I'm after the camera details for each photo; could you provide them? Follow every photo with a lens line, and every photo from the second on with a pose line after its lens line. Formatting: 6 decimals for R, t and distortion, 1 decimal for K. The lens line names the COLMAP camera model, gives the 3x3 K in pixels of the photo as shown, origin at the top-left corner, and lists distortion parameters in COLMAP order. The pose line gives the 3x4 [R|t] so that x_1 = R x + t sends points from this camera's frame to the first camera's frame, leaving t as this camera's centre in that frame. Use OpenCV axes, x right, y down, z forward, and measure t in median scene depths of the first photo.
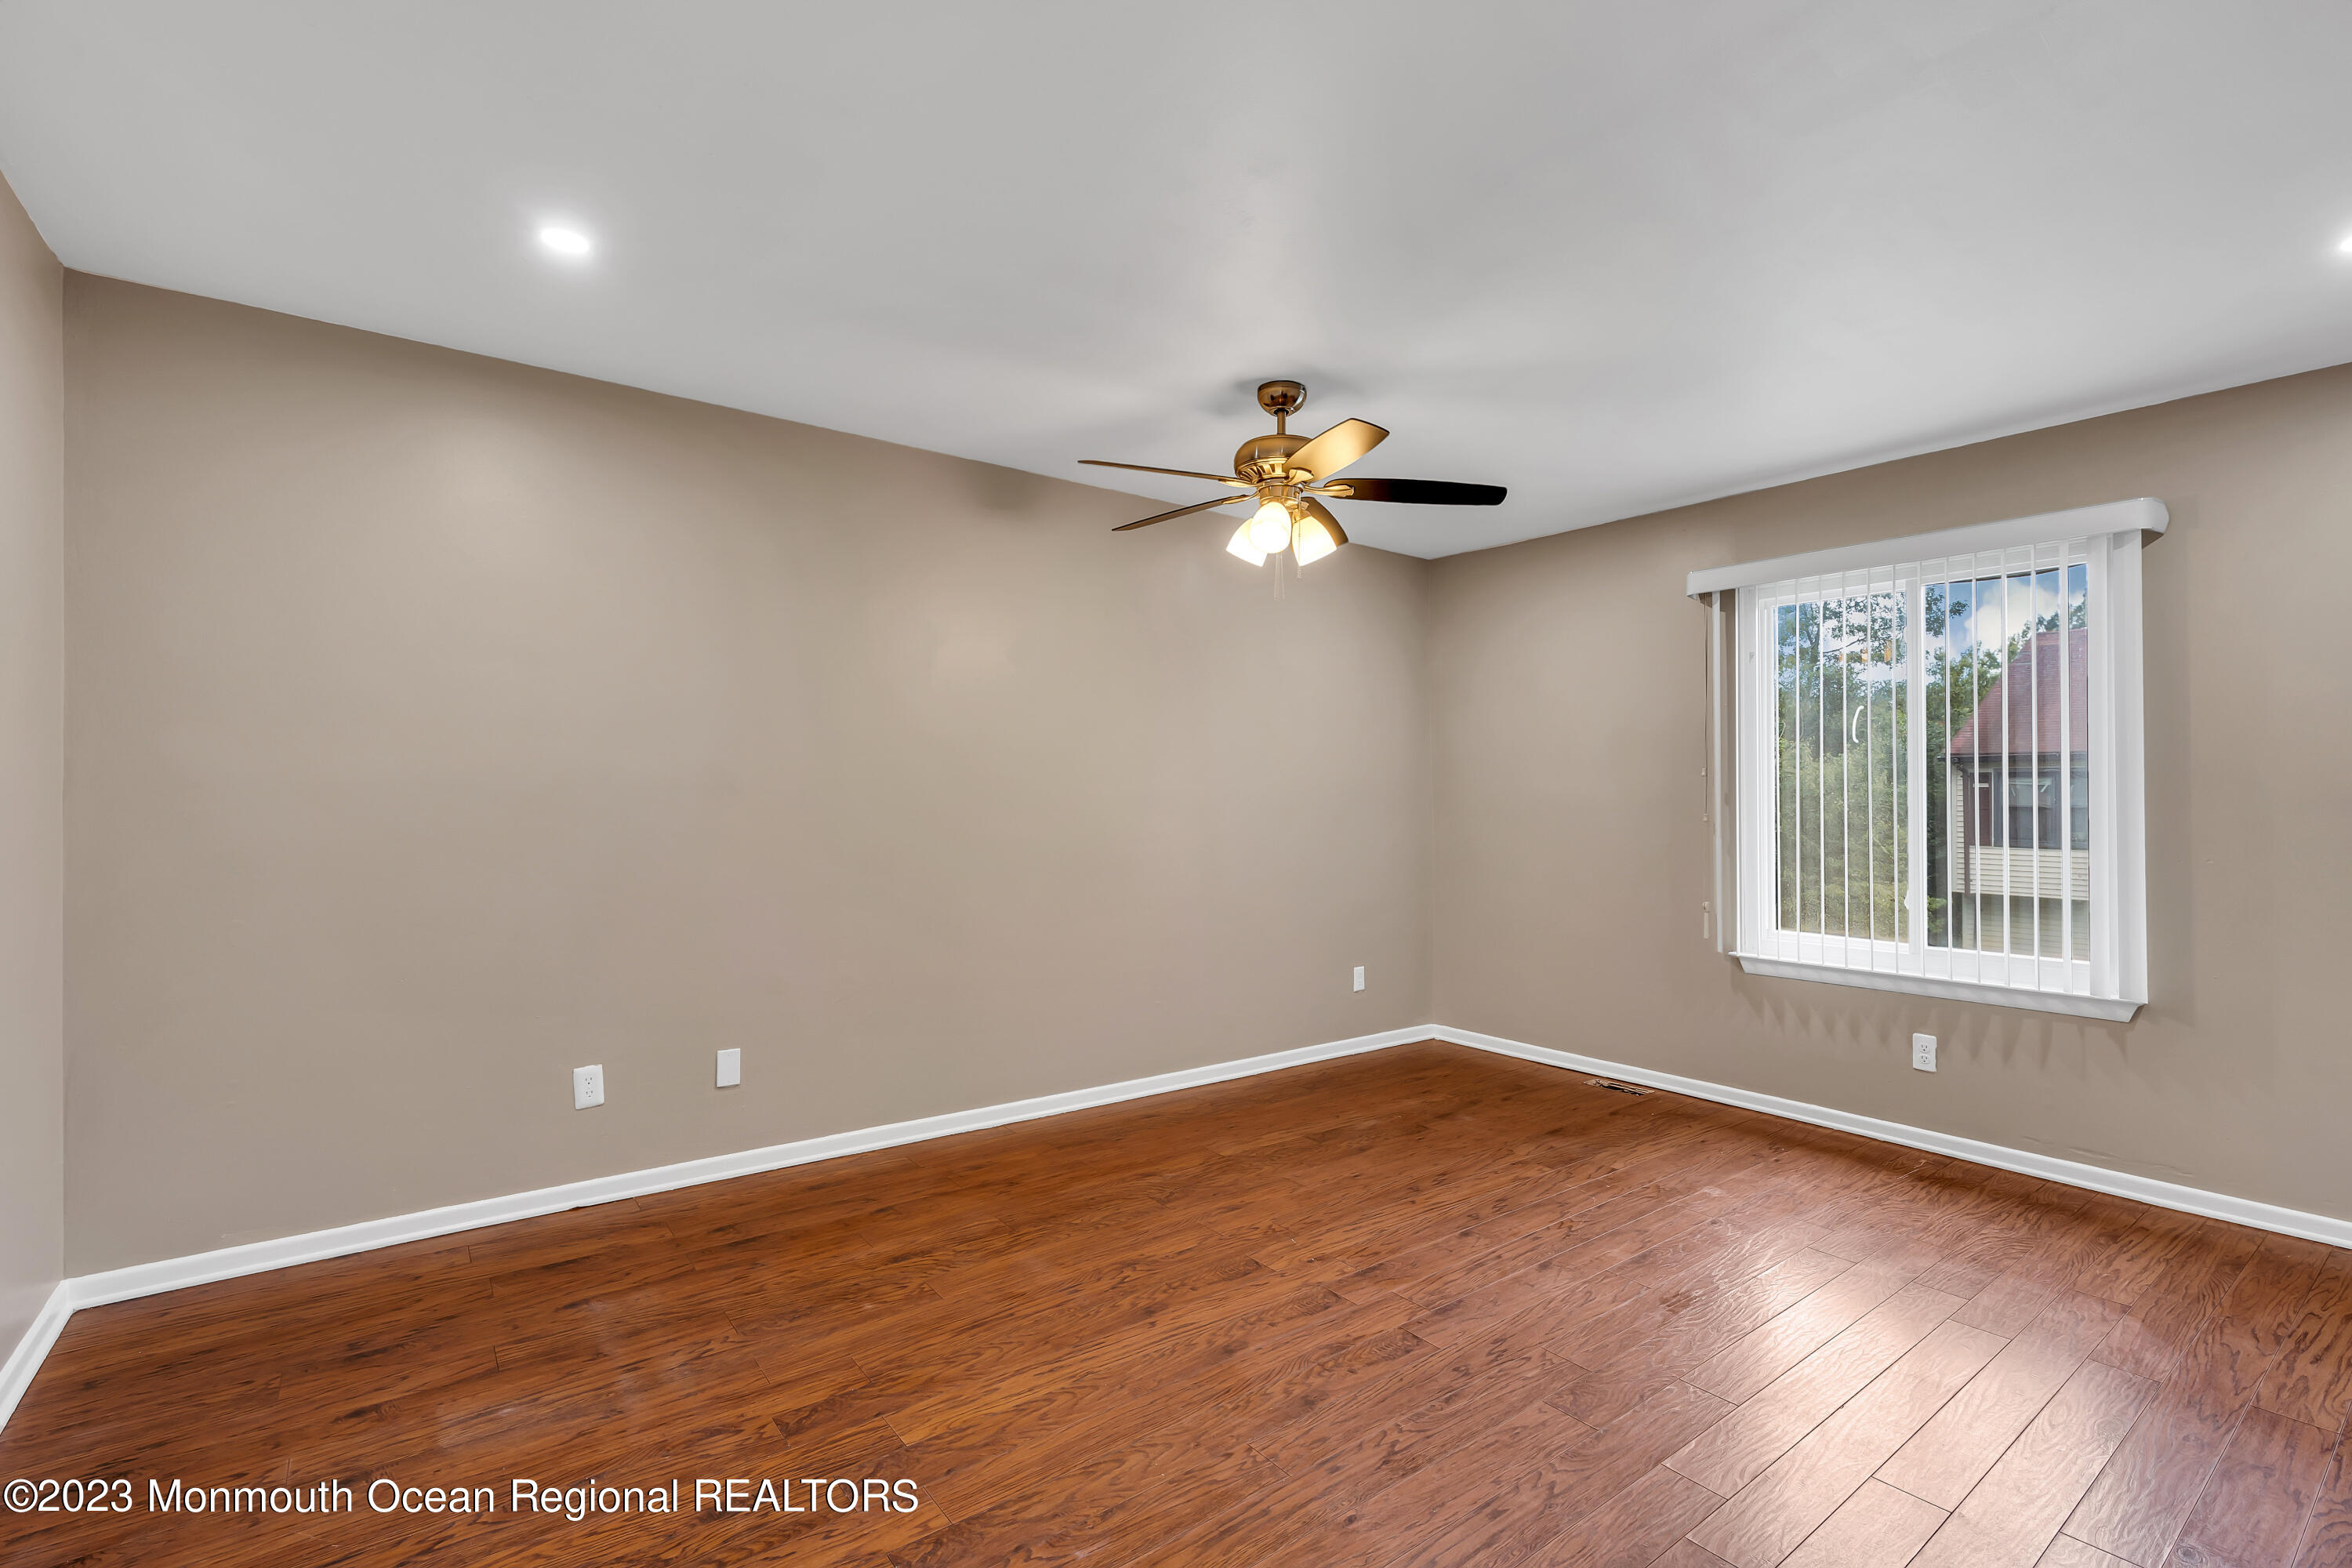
lens RADIAL K [[1059.2, 0, 1190.0], [0, 1059.2, 789.3], [0, 0, 1]] dist [-0.013310, 0.000387]
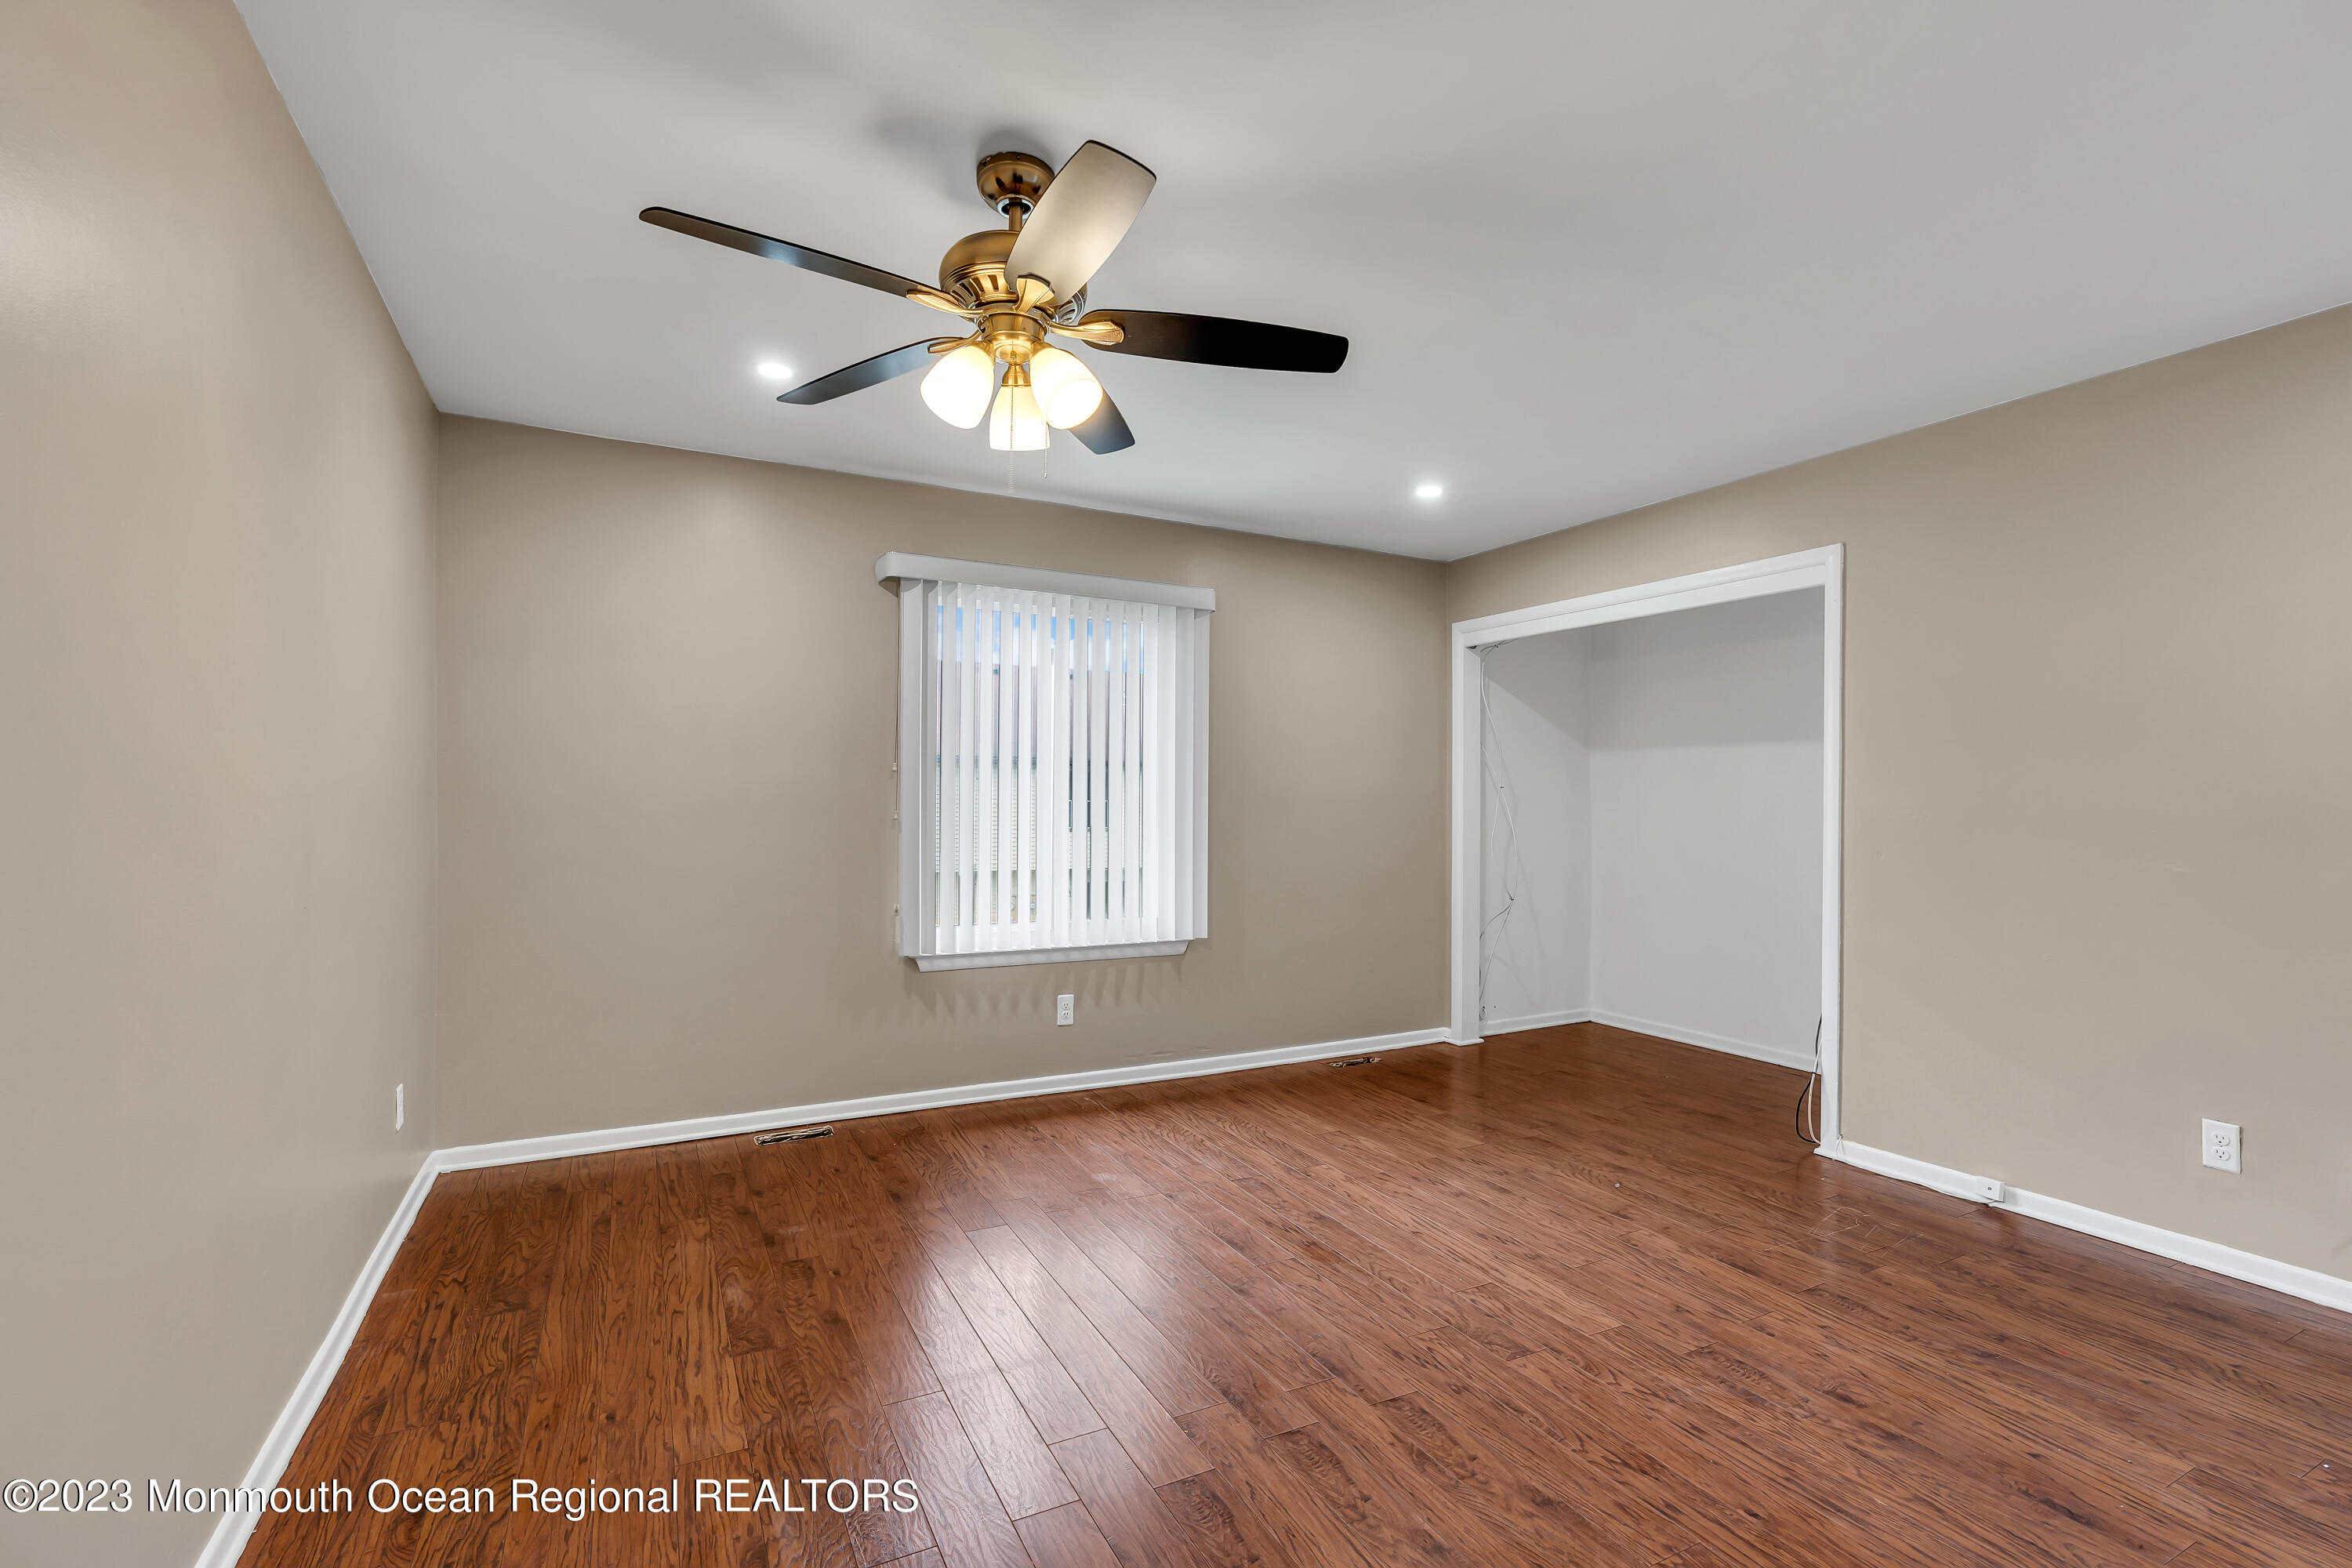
lens RADIAL K [[1059.2, 0, 1186.2], [0, 1059.2, 790.3], [0, 0, 1]] dist [-0.013310, 0.000387]
pose [[0.172295, 0.000500, 0.985045, -0.465734], [-0.013876, 0.999902, 0.001920, -0.001597], [-0.984948, -0.013999, 0.172285, 0.677410]]
